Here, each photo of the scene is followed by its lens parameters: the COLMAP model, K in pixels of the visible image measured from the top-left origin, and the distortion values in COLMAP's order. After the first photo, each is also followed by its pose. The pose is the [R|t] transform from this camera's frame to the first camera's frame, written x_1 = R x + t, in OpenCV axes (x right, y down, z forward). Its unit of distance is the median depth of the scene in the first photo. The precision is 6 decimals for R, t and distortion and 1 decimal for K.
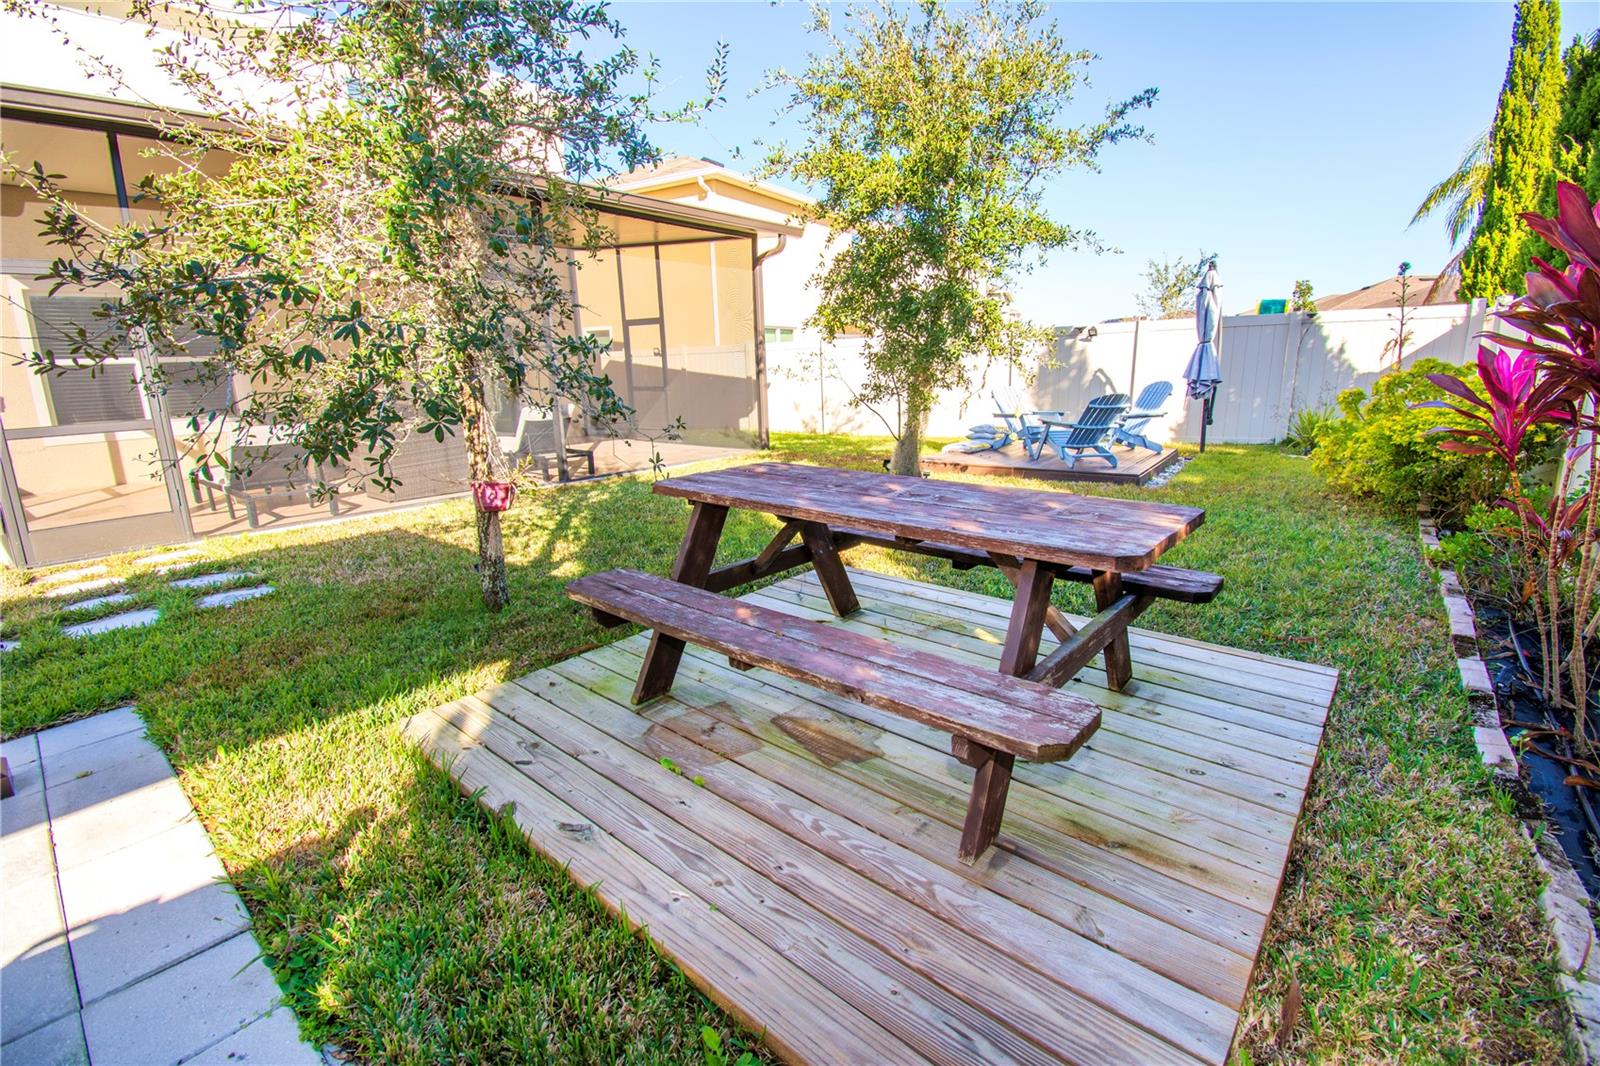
lens RADIAL K [[693.0, 0, 800.0], [0, 693.0, 533.0], [0, 0, 1]] dist [0.015897, -0.022168]
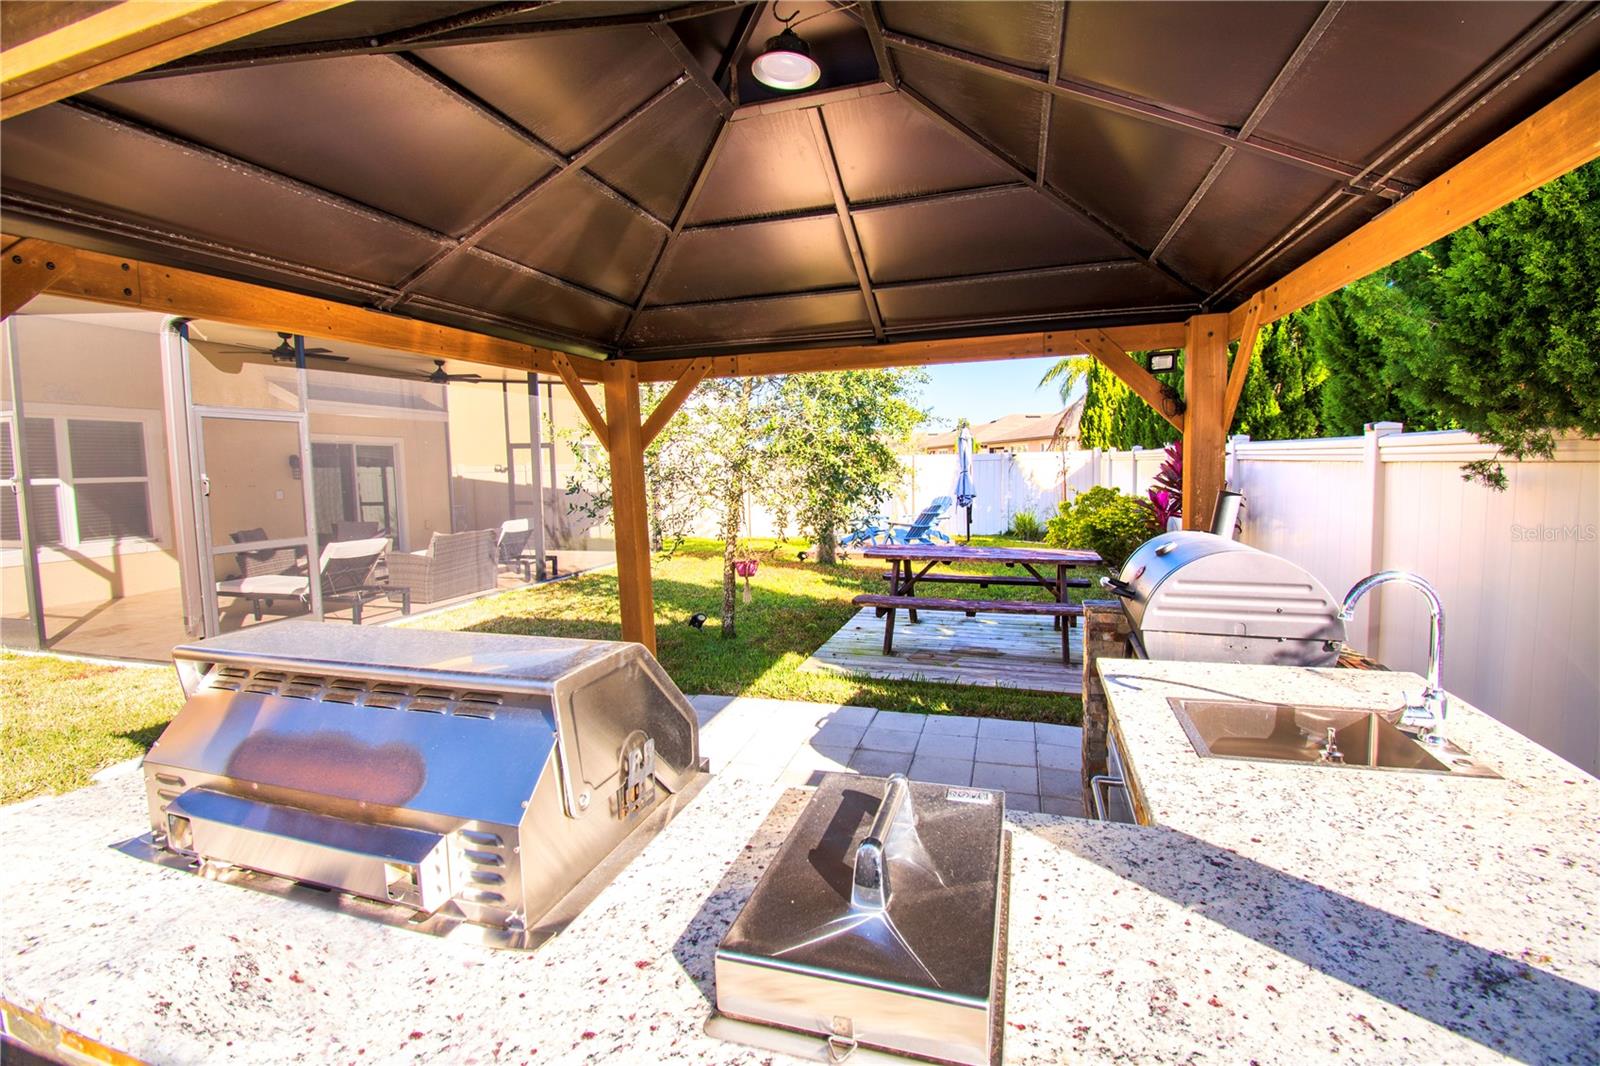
lens RADIAL K [[693.0, 0, 800.0], [0, 693.0, 533.0], [0, 0, 1]] dist [0.015897, -0.022168]
pose [[0.918207, -0.027243, 0.395163, -0.389086], [0.086804, 0.987221, -0.133640, 0.040895], [-0.386472, 0.157011, 0.908838, -0.265235]]
